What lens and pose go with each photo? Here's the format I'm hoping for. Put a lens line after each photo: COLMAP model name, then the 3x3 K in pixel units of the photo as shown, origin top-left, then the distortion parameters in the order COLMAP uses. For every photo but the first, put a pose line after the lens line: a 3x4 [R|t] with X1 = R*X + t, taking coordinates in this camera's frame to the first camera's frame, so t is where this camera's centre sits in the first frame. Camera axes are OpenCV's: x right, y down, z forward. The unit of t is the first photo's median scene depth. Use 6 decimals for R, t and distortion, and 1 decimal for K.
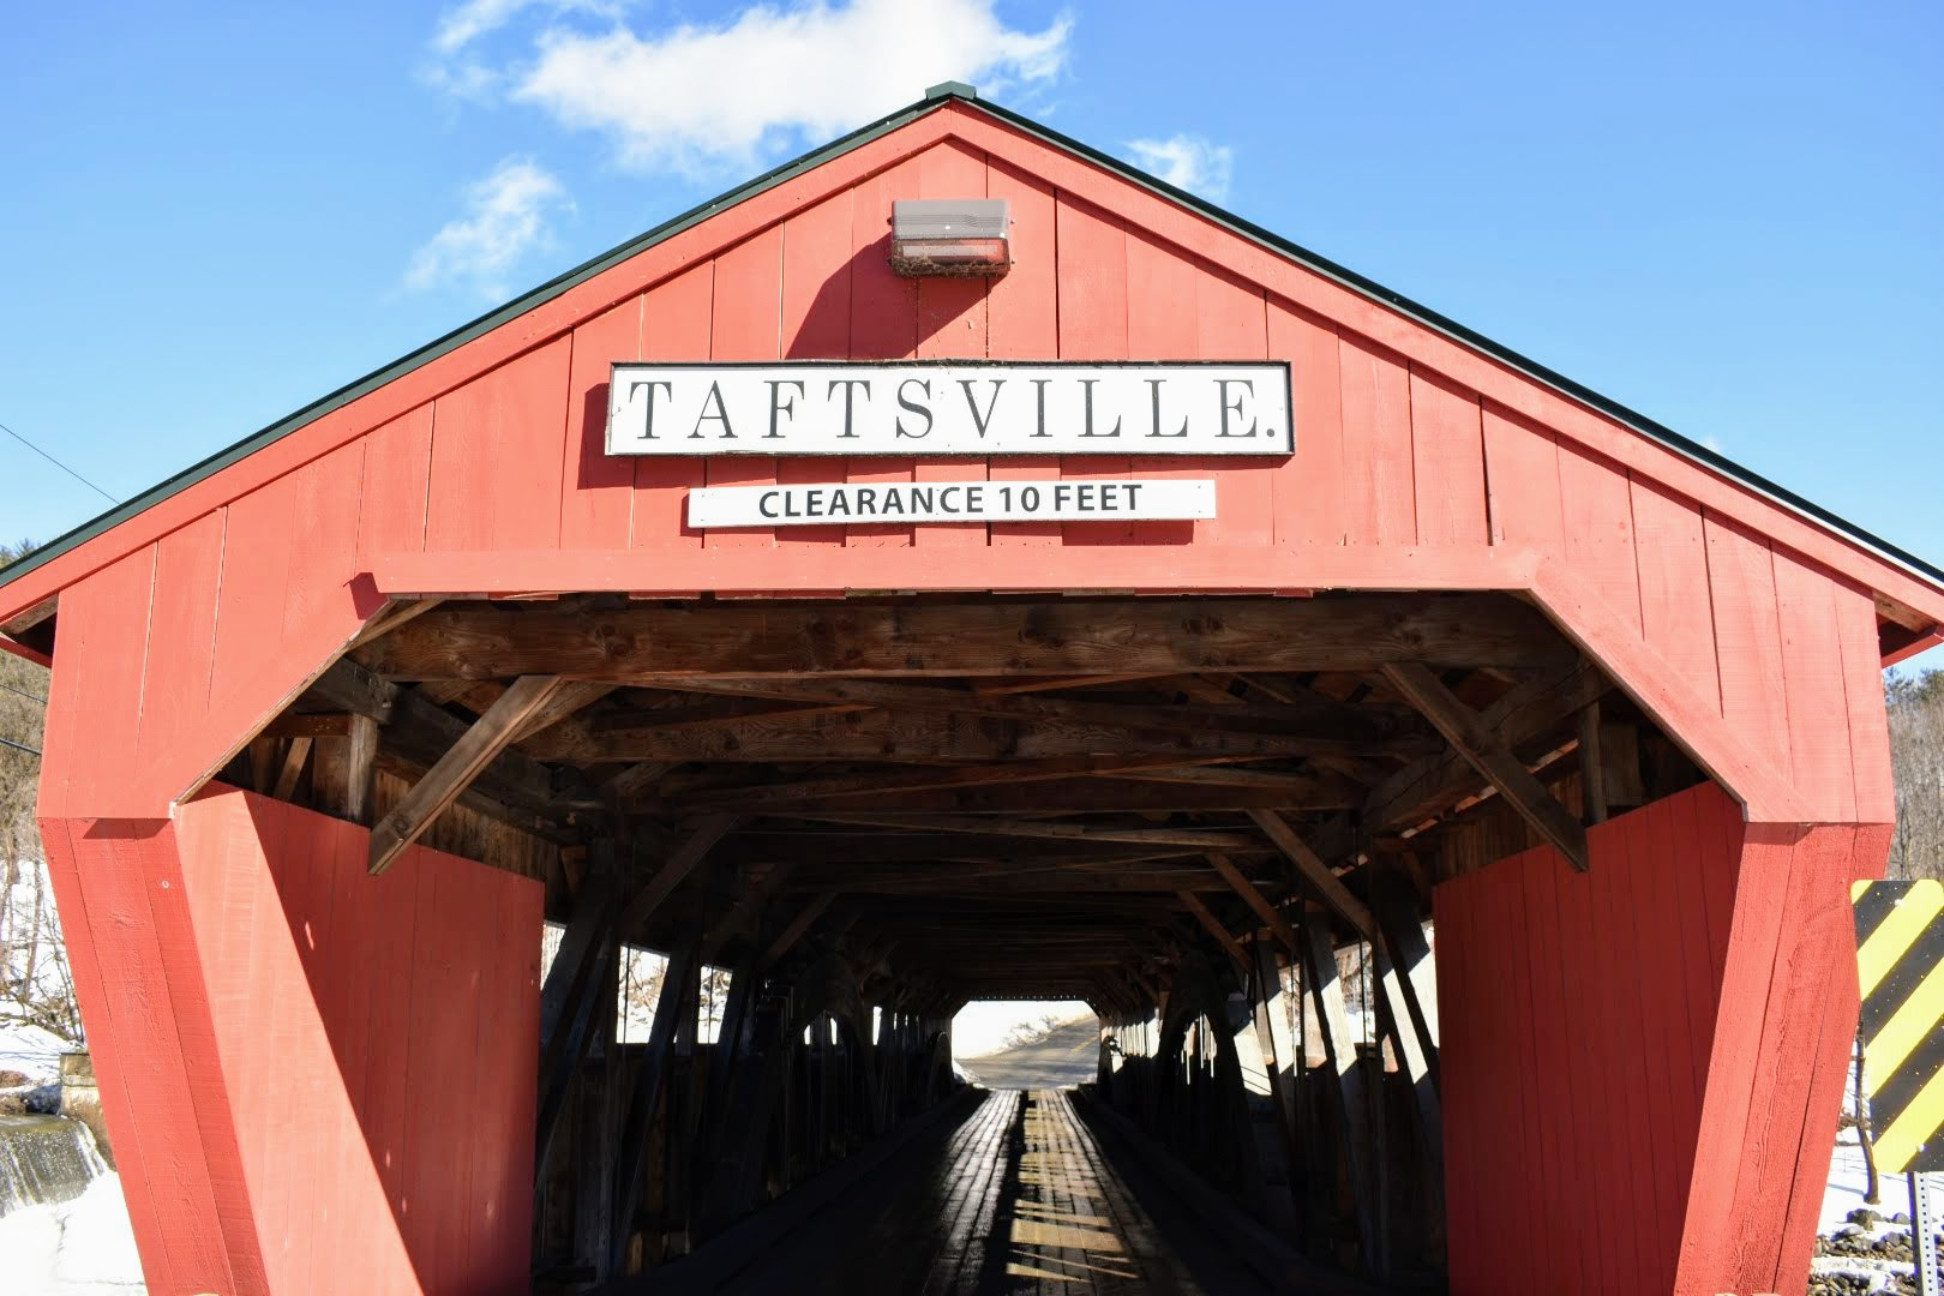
lens RADIAL K [[2154.4, 0, 963.6], [0, 2154.4, 583.8], [0, 0, 1]] dist [-0.030159, 0.043251]
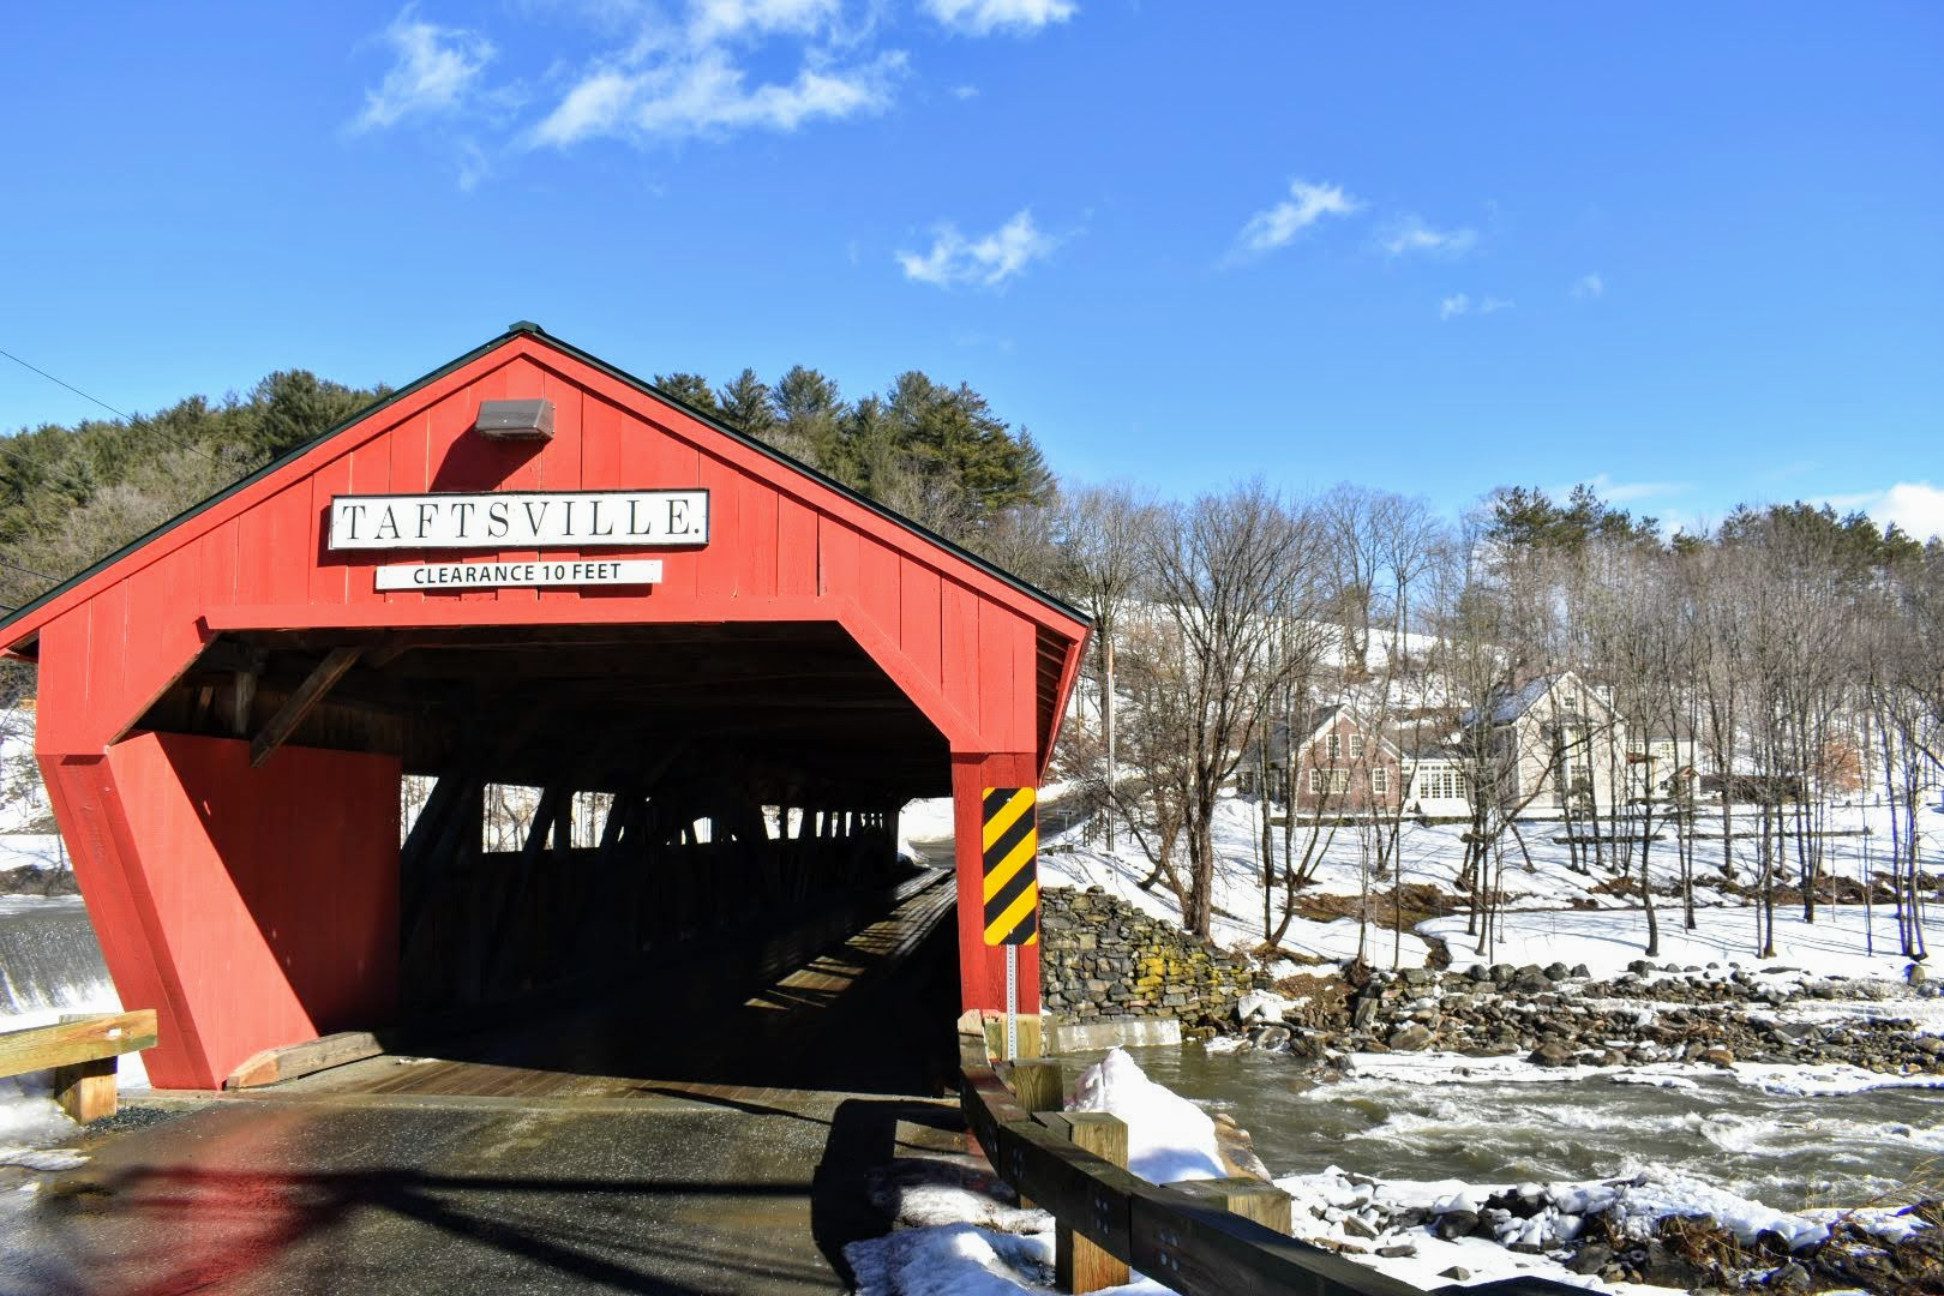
lens RADIAL K [[2154.4, 0, 963.6], [0, 2154.4, 583.8], [0, 0, 1]] dist [-0.030159, 0.043251]
pose [[0.996710, -0.015129, -0.079632, 0.495088], [0.023826, 0.993708, 0.109436, -0.212571], [0.077475, -0.110974, 0.990799, -0.718776]]
